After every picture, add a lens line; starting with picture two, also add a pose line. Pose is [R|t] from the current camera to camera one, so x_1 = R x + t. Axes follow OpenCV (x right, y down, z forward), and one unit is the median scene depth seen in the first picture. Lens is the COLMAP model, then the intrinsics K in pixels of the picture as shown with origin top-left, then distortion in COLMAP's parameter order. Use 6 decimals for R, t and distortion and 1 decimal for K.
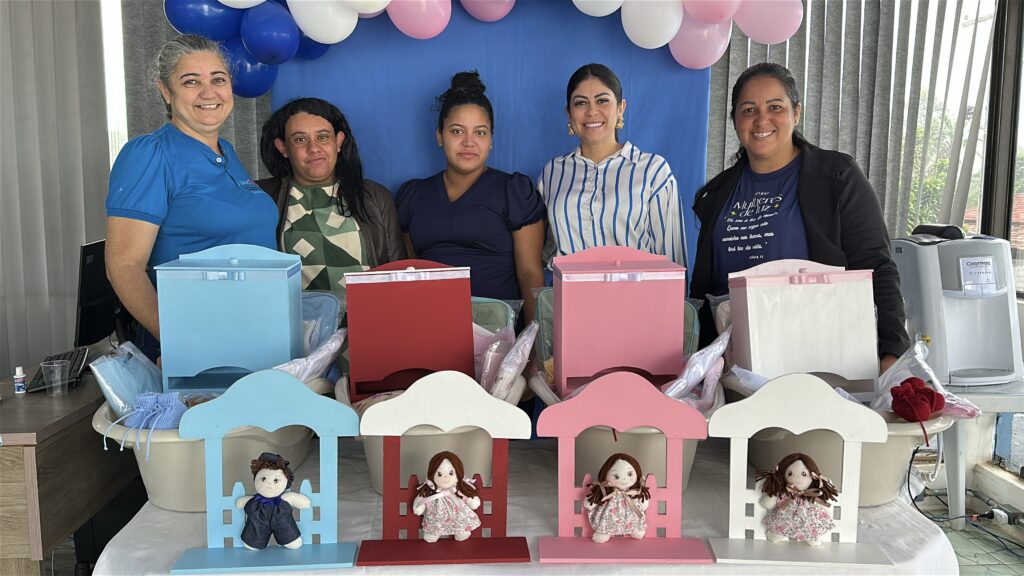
lens RADIAL K [[854.0, 0, 511.6], [0, 854.0, 293.8], [0, 0, 1]] dist [0.100345, -0.170388]
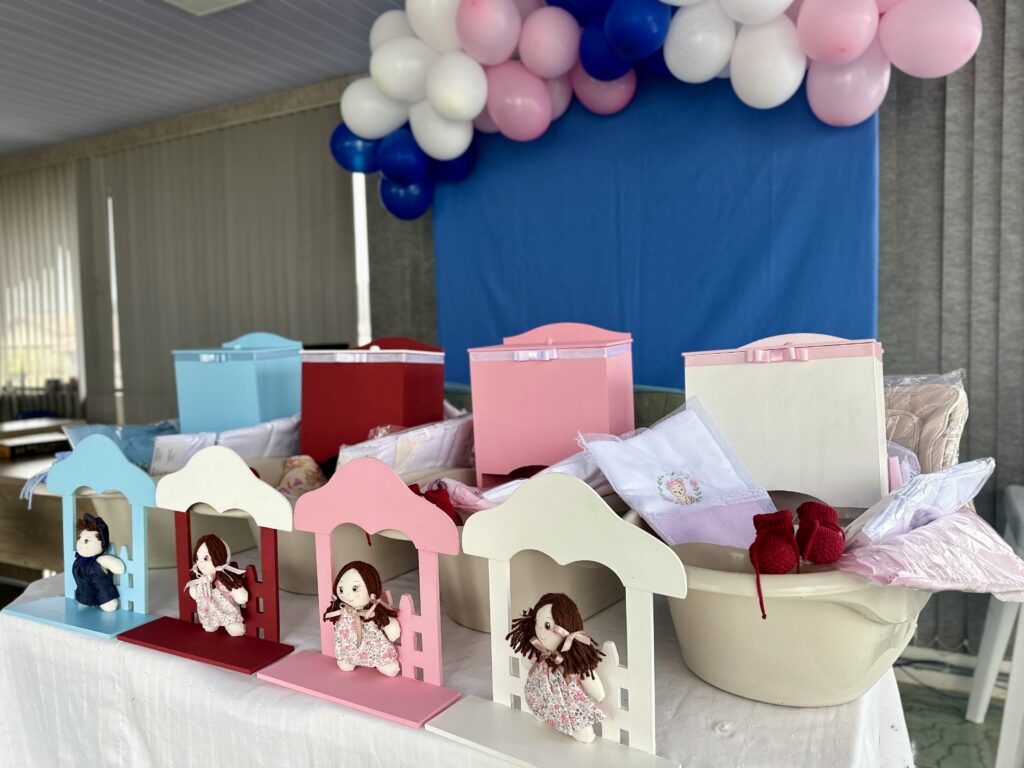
lens RADIAL K [[727.6, 0, 505.0], [0, 727.6, 384.4], [0, 0, 1]] dist [0.017094, -0.016386]
pose [[0.856317, 0.008147, -0.516386, 0.580773], [-0.032387, 0.998755, -0.037950, 0.044194], [0.515434, 0.049222, 0.855514, 0.483987]]
